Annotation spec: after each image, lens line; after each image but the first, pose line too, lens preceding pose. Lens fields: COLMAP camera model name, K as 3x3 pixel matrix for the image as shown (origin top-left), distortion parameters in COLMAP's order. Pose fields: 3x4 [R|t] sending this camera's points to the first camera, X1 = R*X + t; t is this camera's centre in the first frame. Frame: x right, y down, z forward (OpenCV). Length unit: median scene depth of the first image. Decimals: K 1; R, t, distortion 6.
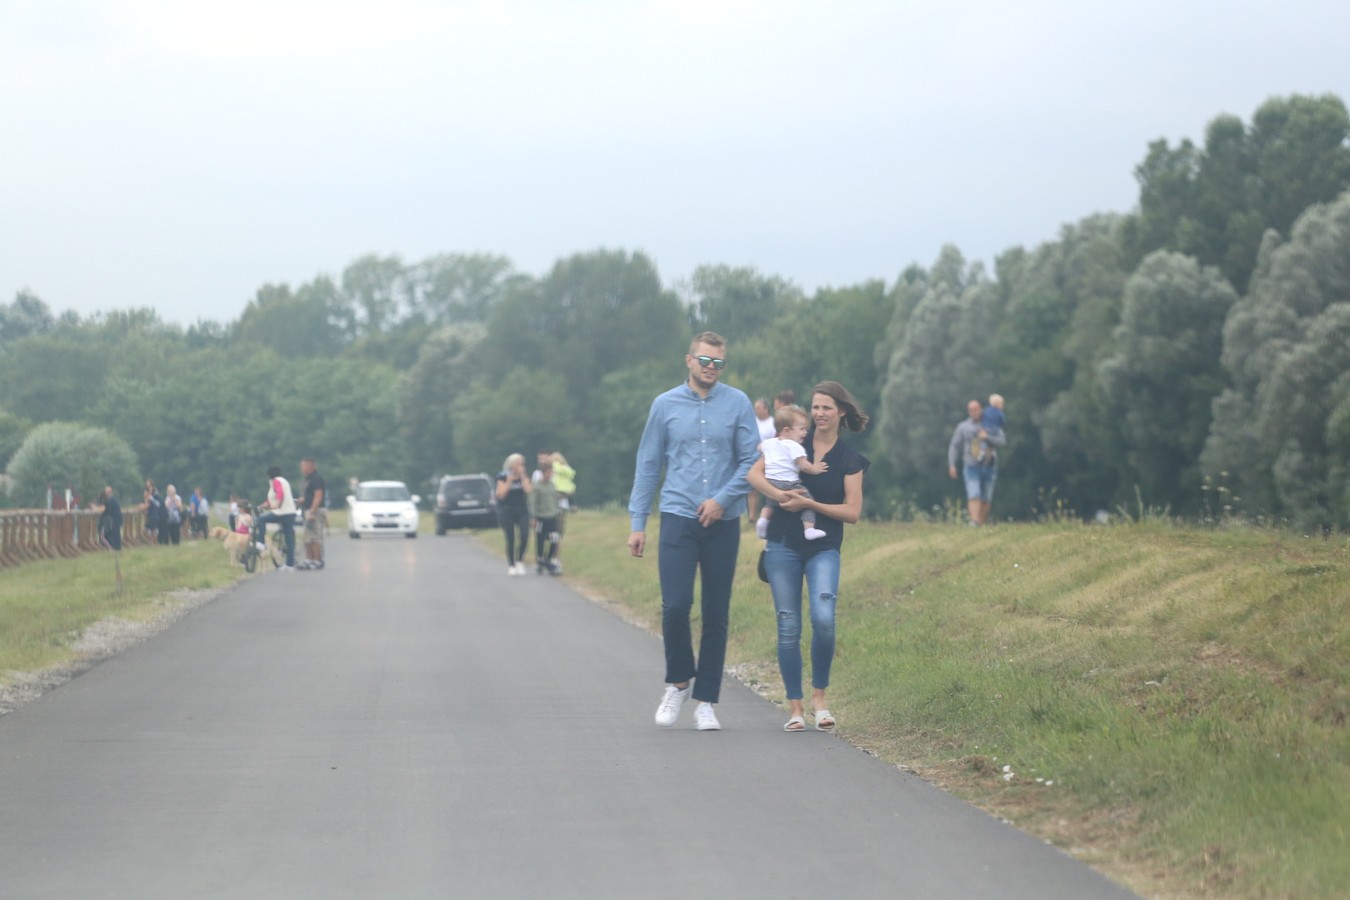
lens RADIAL K [[7822.9, 0, 676.4], [0, 7822.9, 448.2], [0, 0, 1]] dist [5.533342, 0.000000]
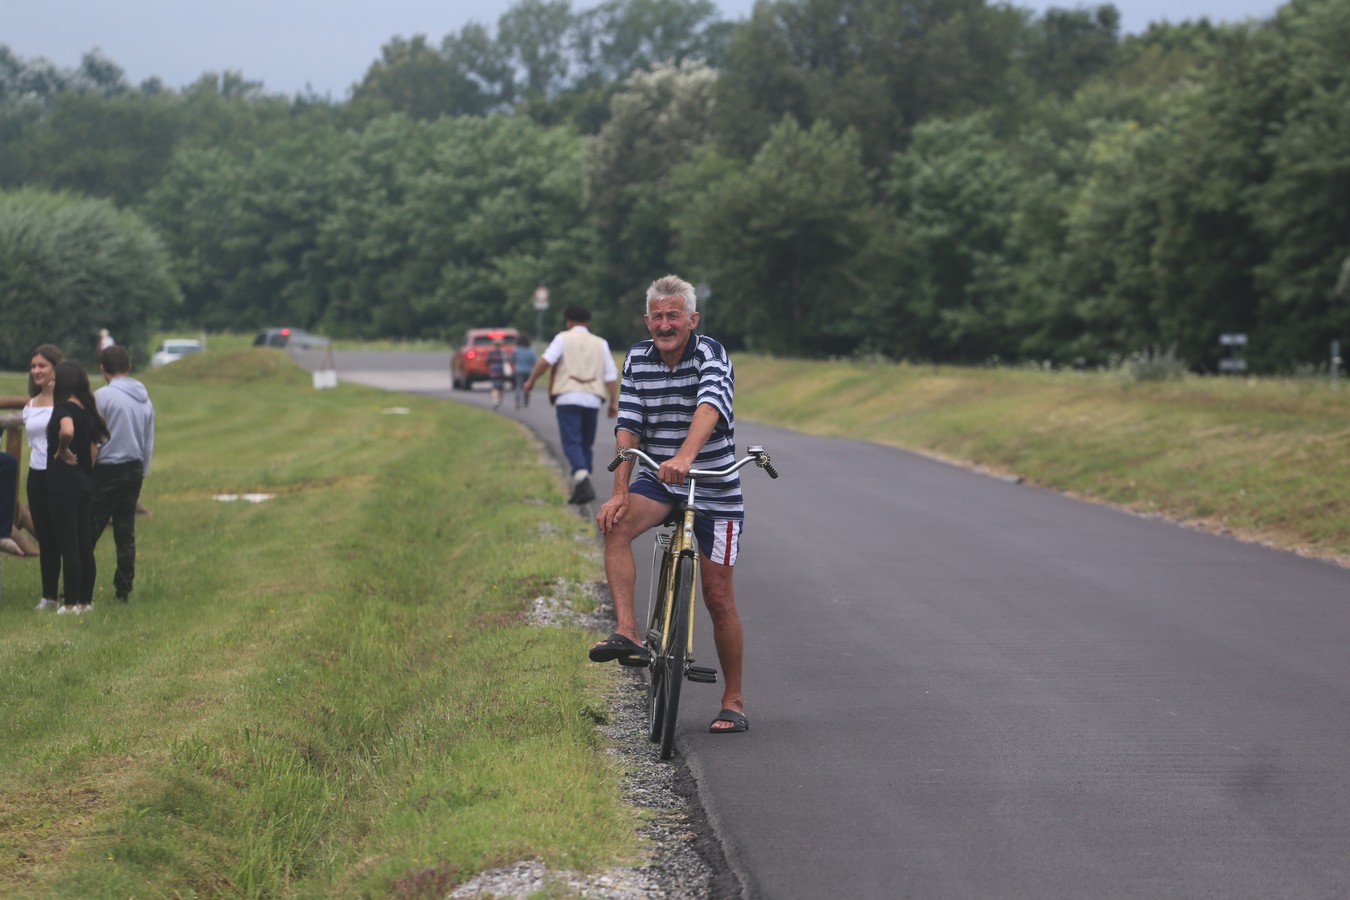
lens RADIAL K [[7822.9, 0, 675.9], [0, 7822.9, 451.7], [0, 0, 1]] dist [5.533342, 0.000000]
pose [[0.999835, -0.003829, -0.017753, -0.014714], [0.004234, 0.999730, 0.022846, 0.002142], [0.017660, -0.022917, 0.999581, 0.305131]]
